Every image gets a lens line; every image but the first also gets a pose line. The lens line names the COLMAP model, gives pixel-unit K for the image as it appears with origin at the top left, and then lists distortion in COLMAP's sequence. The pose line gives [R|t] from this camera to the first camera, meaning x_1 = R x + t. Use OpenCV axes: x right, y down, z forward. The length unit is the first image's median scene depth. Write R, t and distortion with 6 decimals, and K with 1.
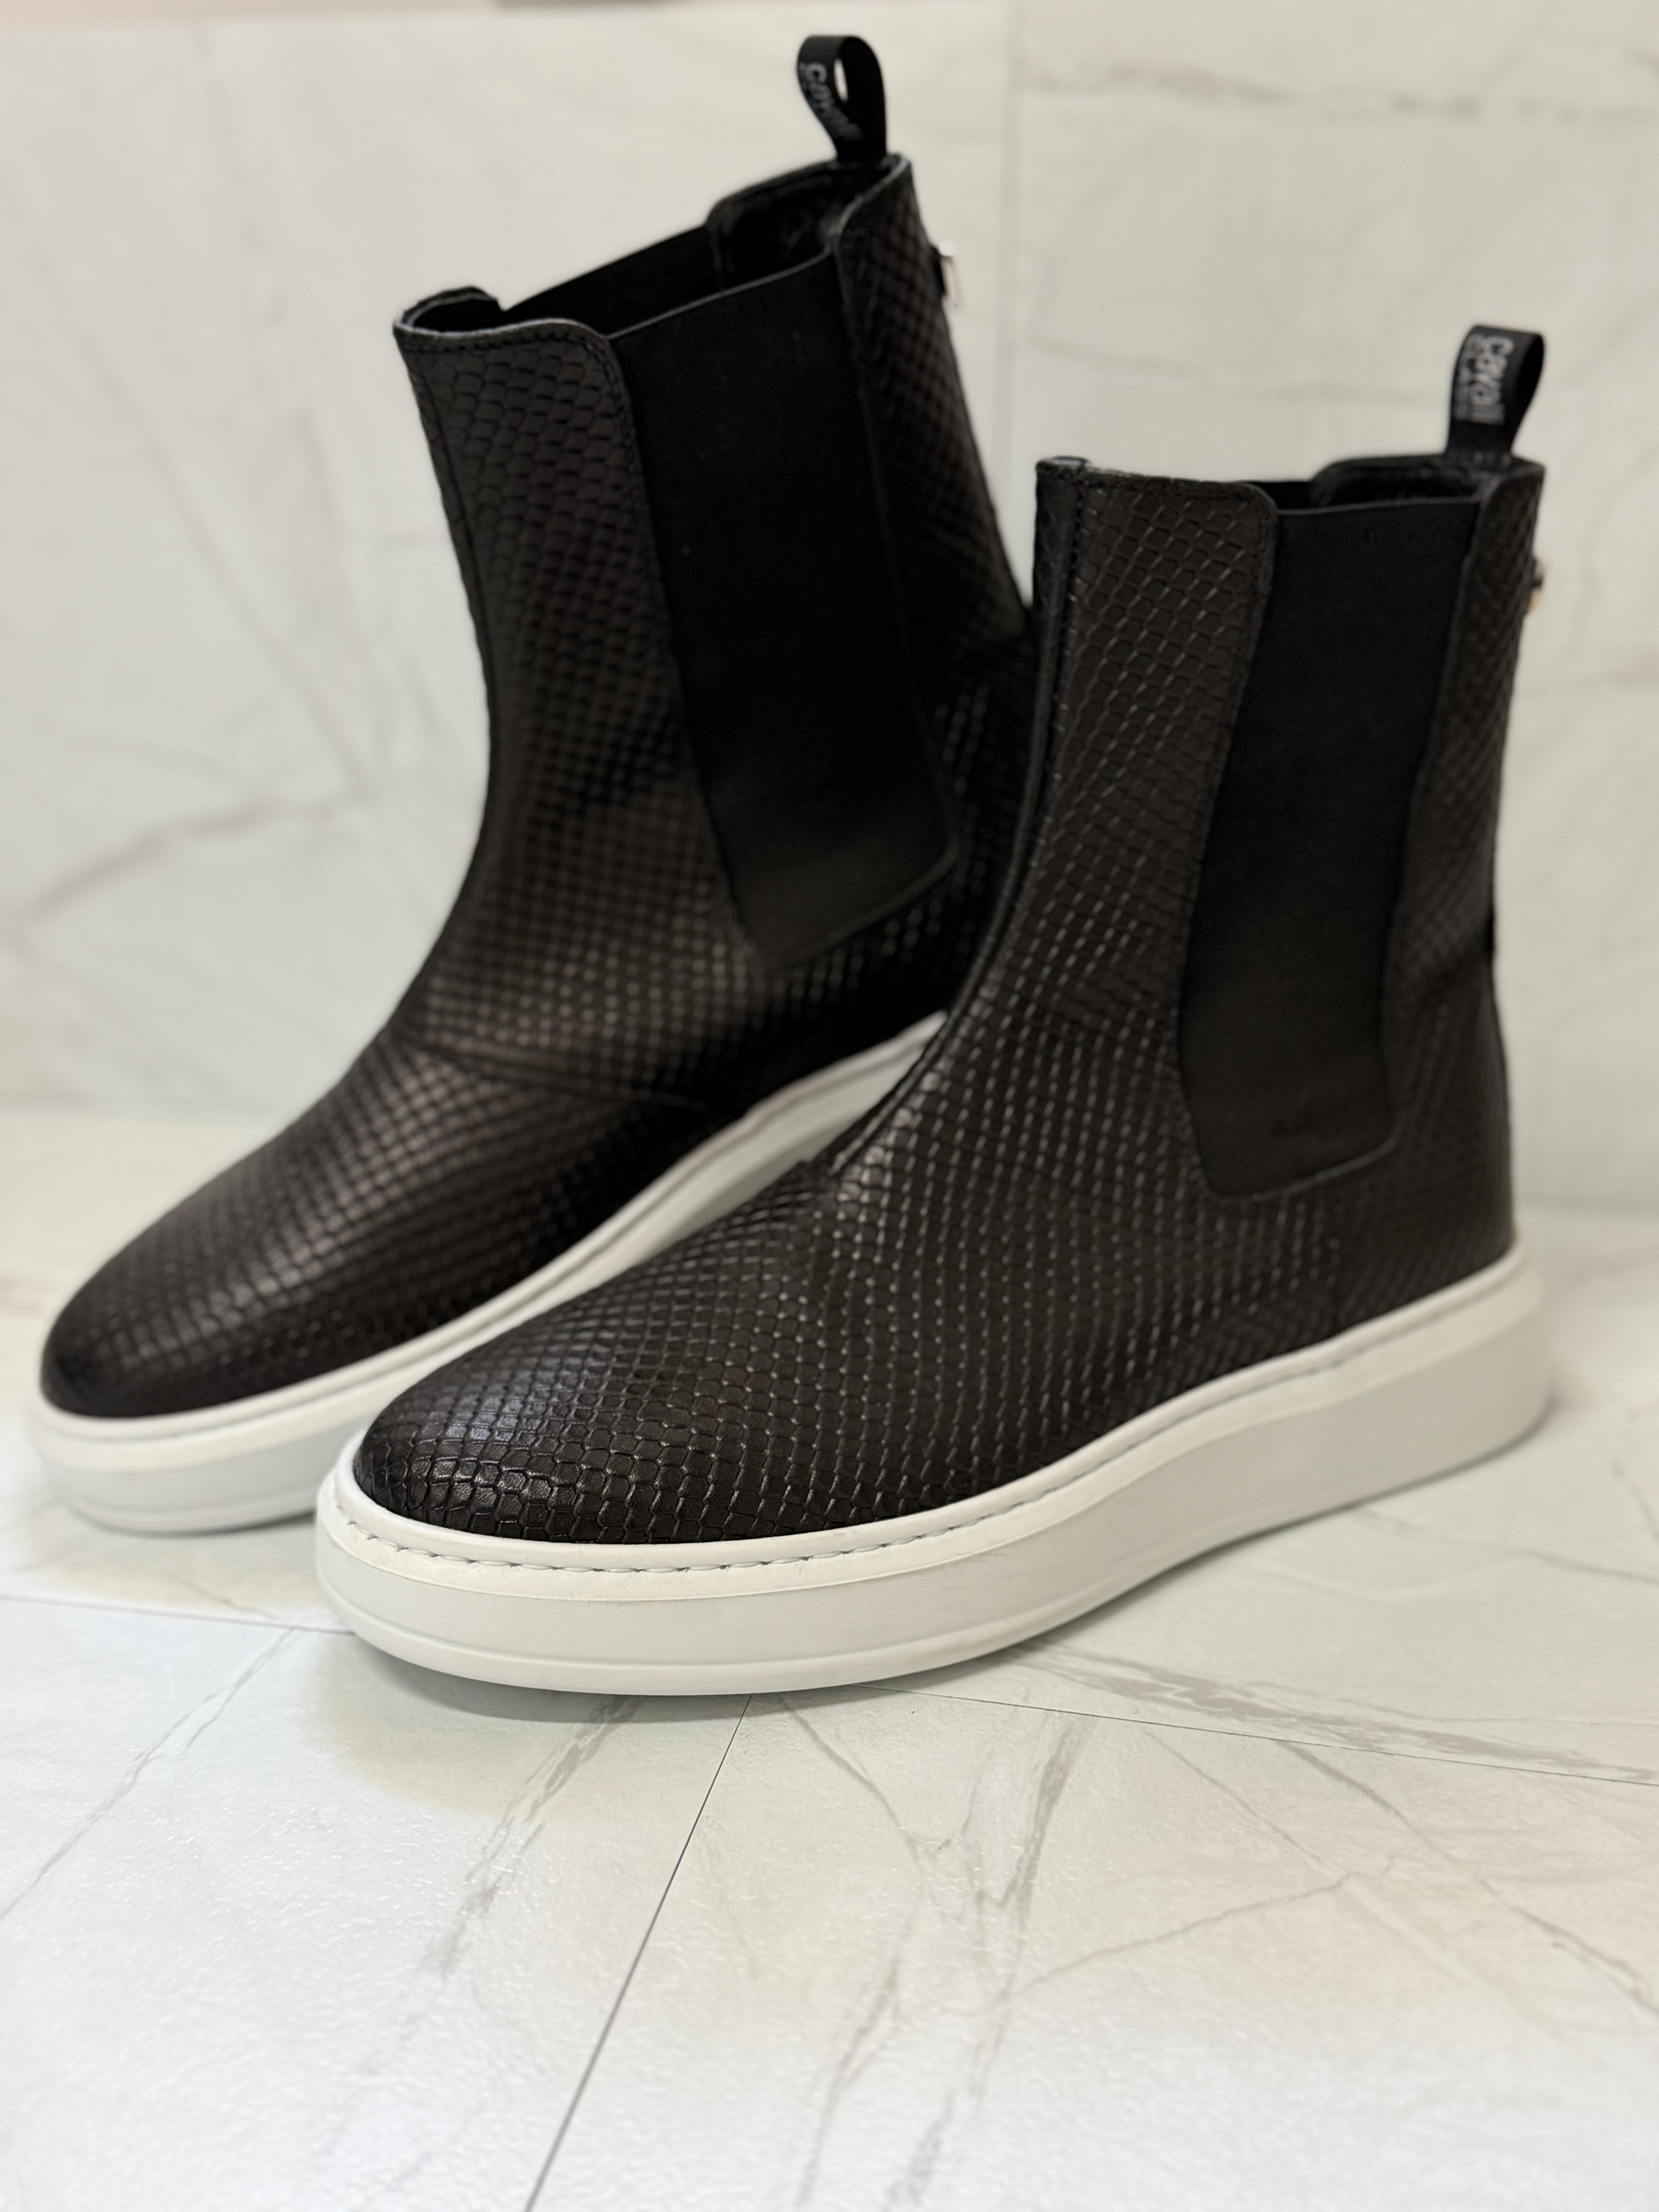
lens RADIAL K [[2398.7, 0, 809.3], [0, 2398.7, 1085.1], [0, 0, 1]] dist [0.027578, 0.000000]
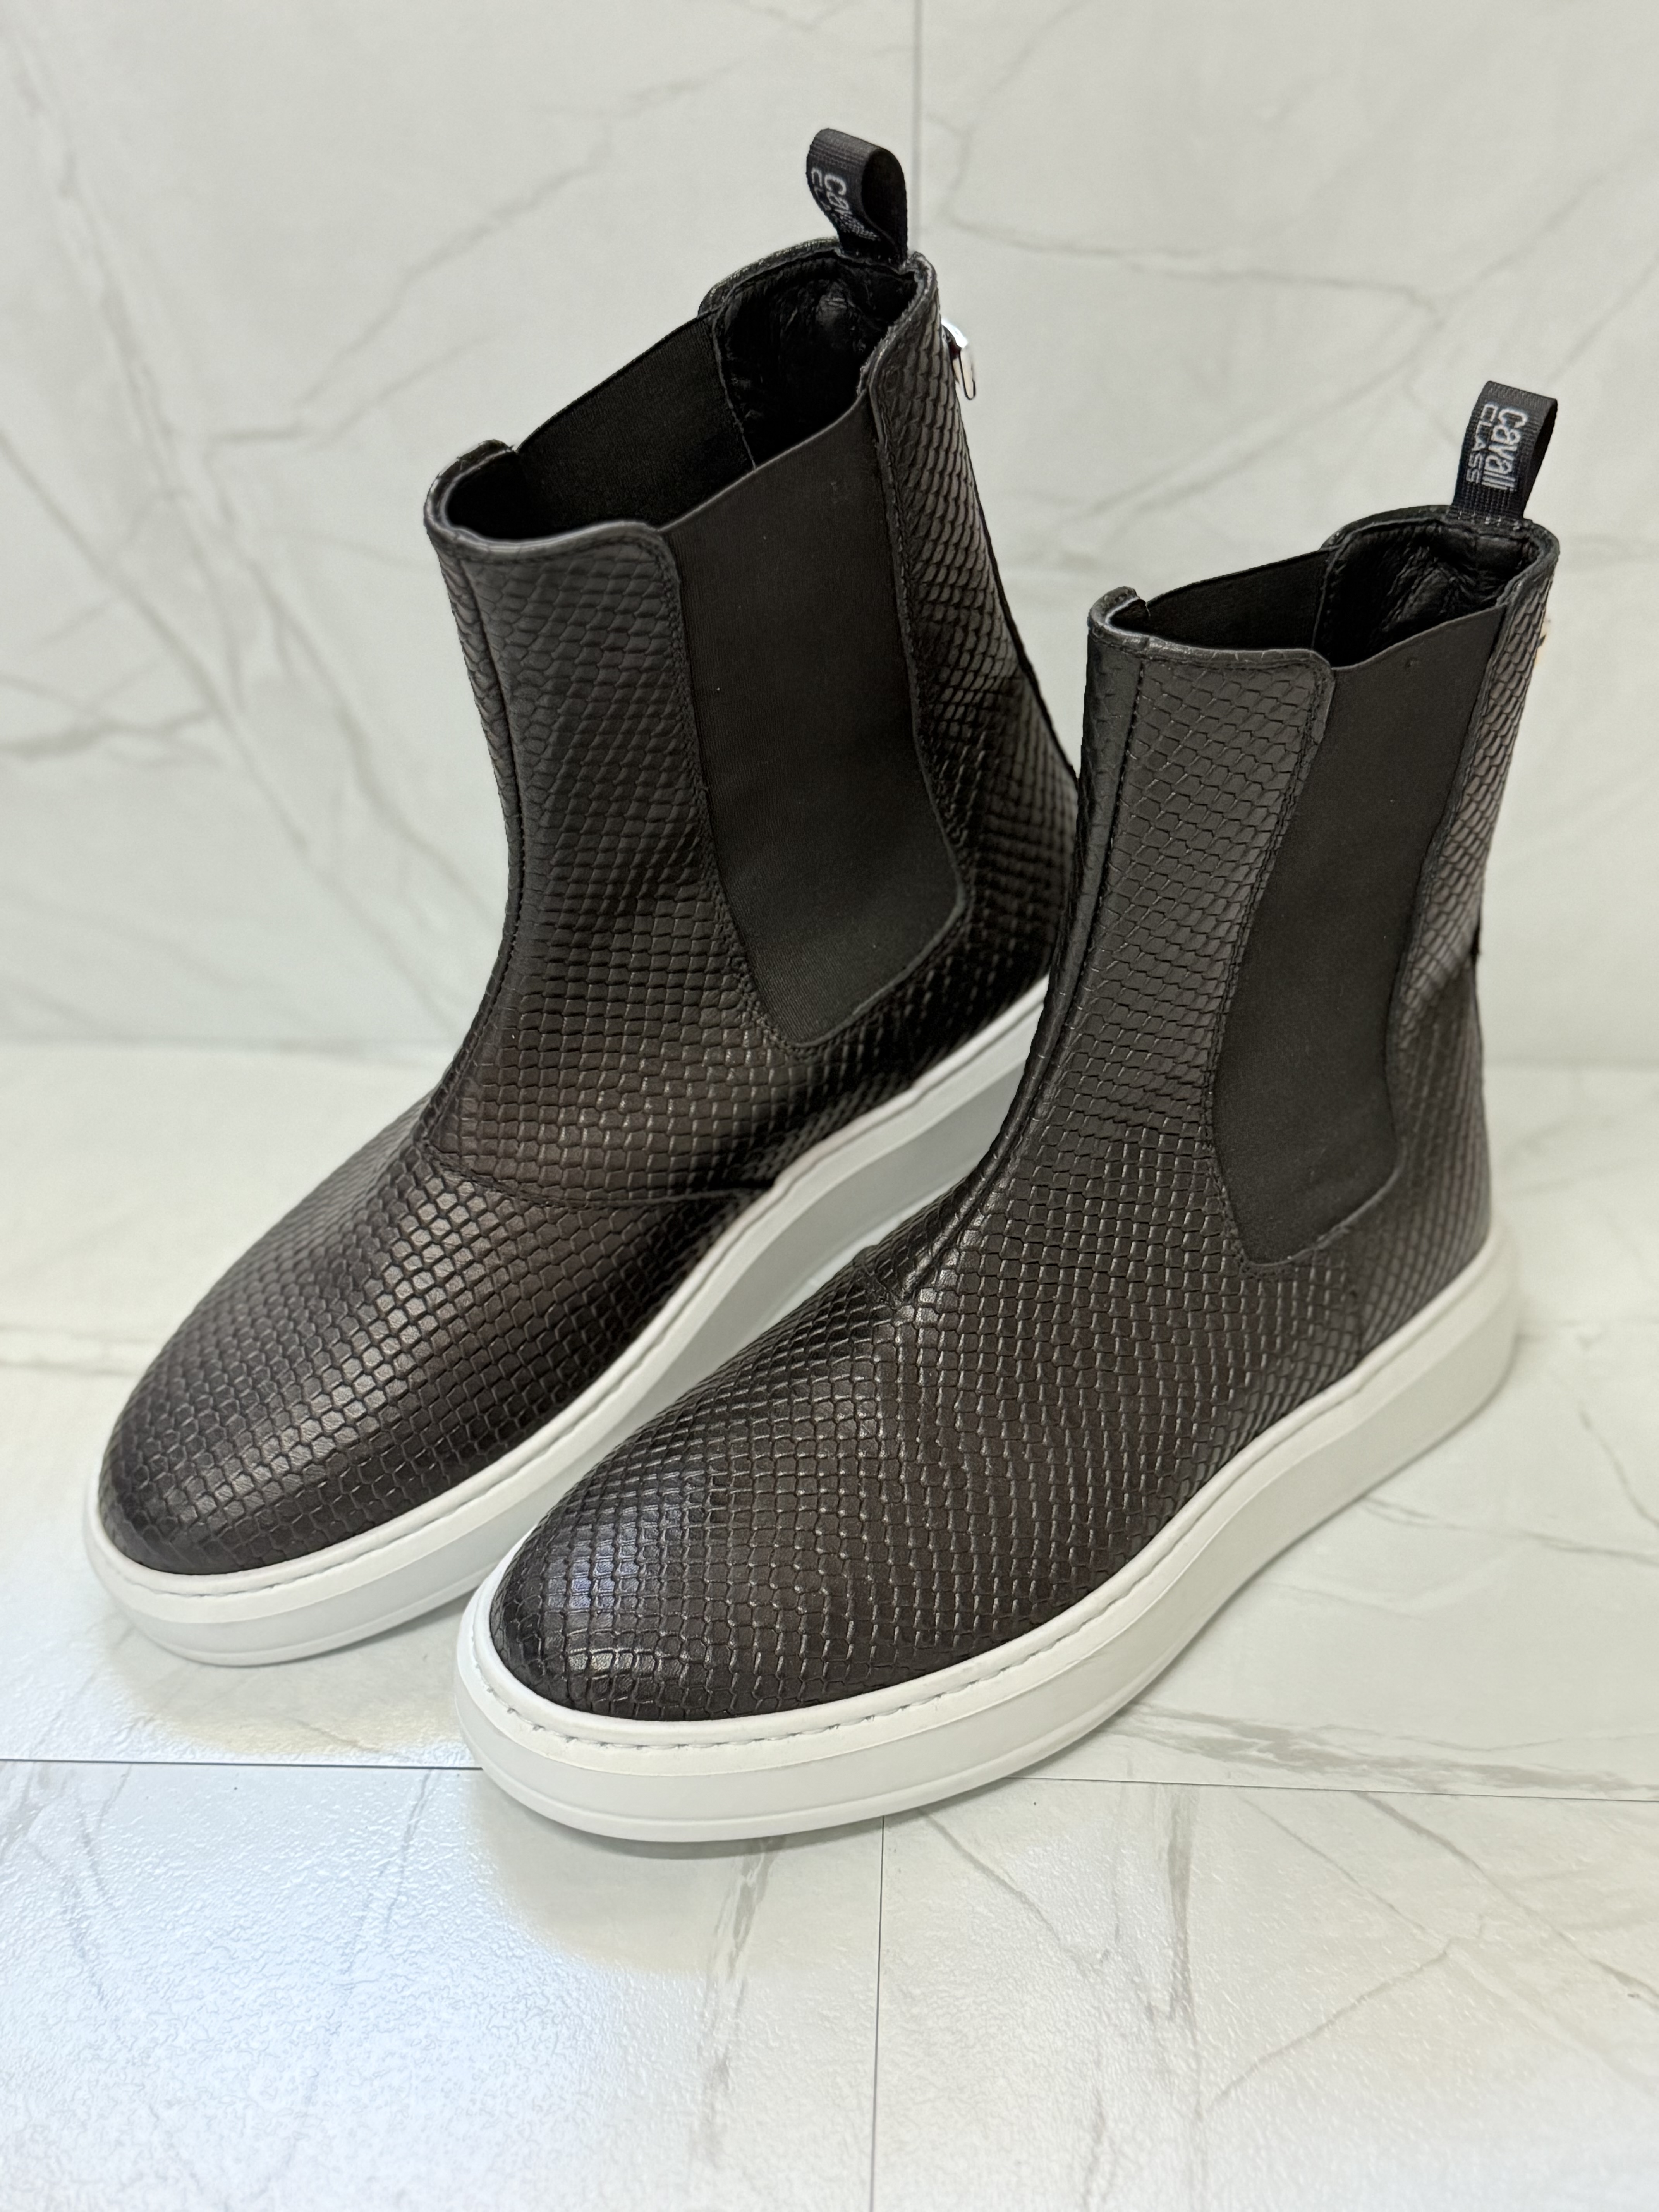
lens RADIAL K [[2714.2, 0, 815.2], [0, 2714.2, 1094.1], [0, 0, 1]] dist [0.038993, 0.000000]
pose [[0.984897, -0.093689, 0.145600, -0.195872], [0.055372, 0.967222, 0.247820, -0.348113], [-0.164045, -0.236015, 0.957803, -0.098027]]
